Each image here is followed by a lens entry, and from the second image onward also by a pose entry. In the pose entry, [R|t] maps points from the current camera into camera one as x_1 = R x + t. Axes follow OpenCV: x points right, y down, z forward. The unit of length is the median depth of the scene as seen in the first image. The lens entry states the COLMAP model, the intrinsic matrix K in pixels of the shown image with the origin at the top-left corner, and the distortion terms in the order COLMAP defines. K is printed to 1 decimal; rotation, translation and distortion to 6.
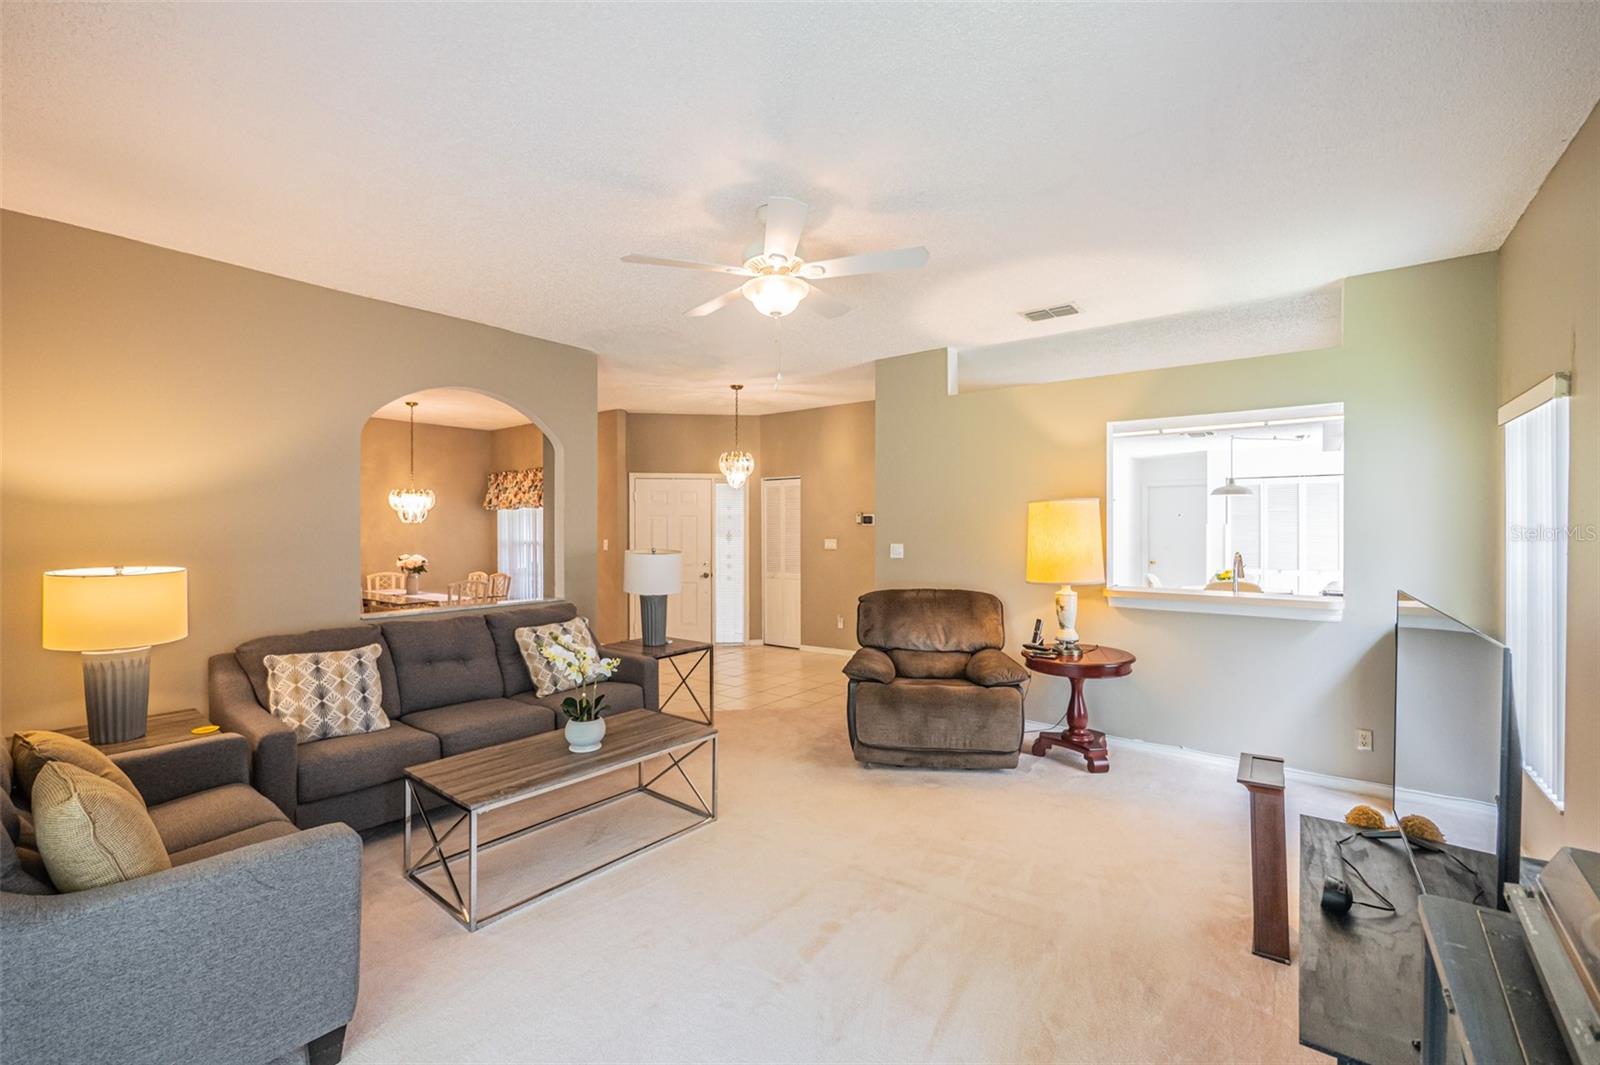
lens RADIAL K [[659.0, 0, 800.0], [0, 659.0, 532.5], [0, 0, 1]] dist [-0.009519, -0.000078]
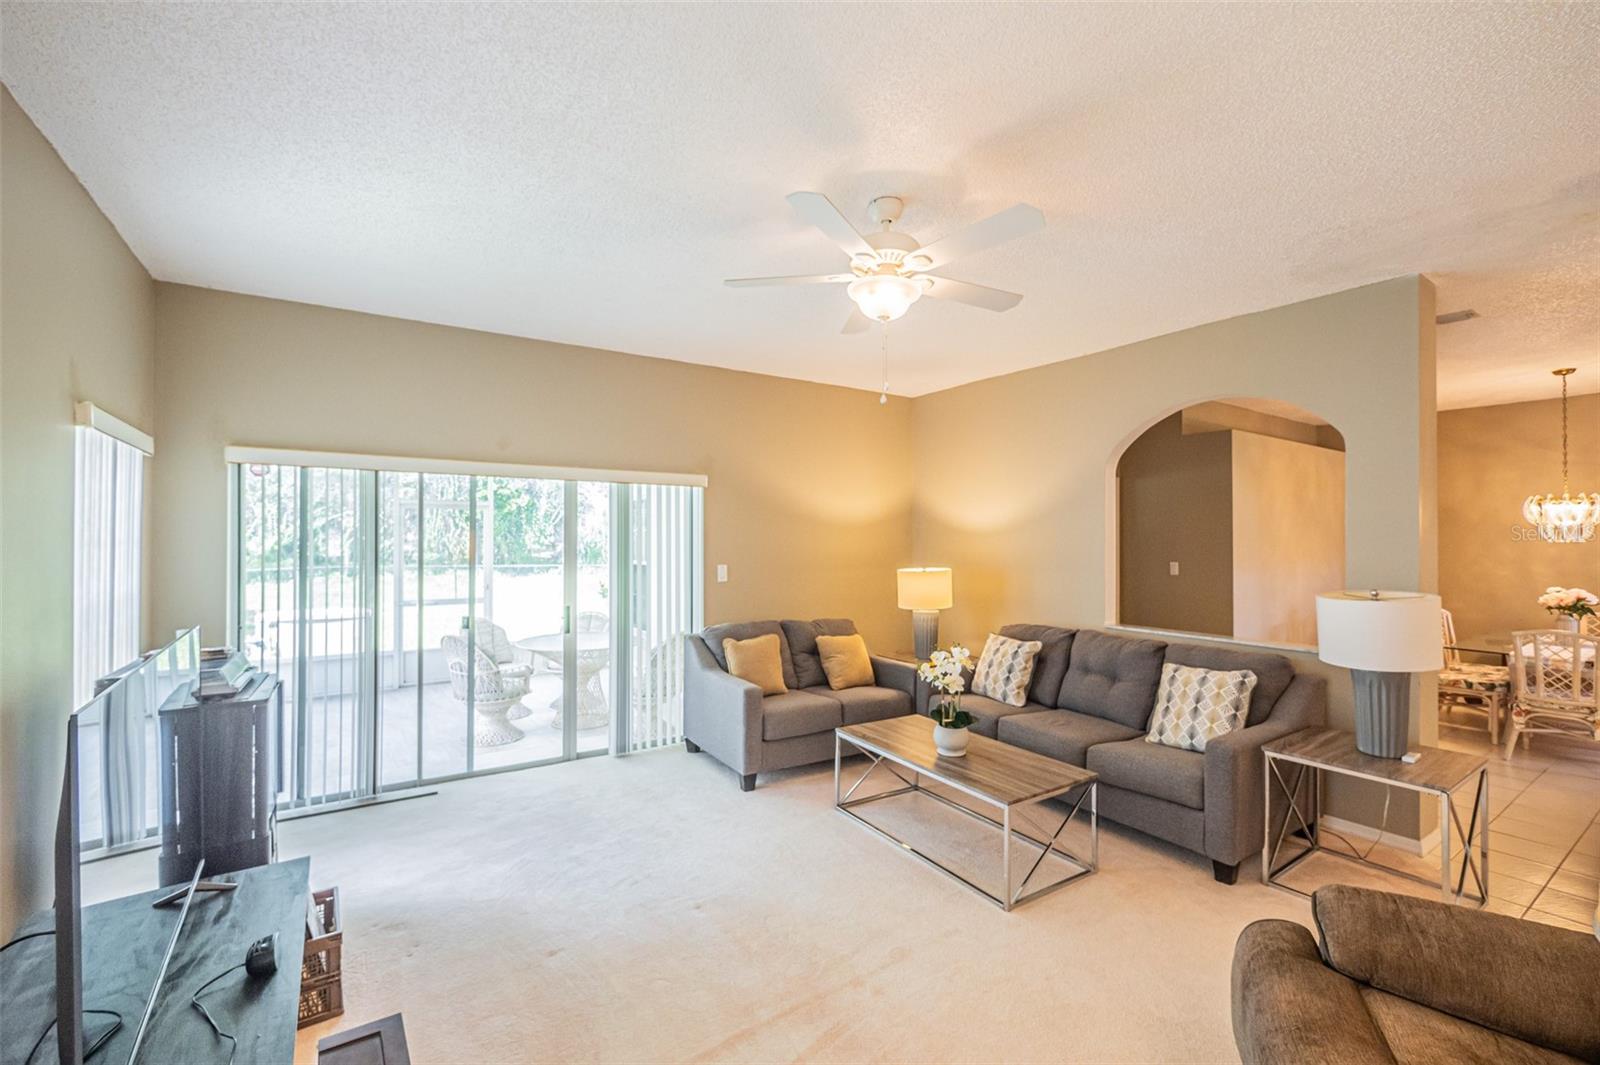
lens RADIAL K [[661.8, 0, 800.2], [0, 661.8, 546.2], [0, 0, 1]] dist [-0.009558, -0.000467]
pose [[-0.306816, 0.008633, -0.951730, 0.694864], [-0.008879, 0.999889, 0.011932, -0.024093], [0.951728, 0.012111, -0.306705, 0.951588]]
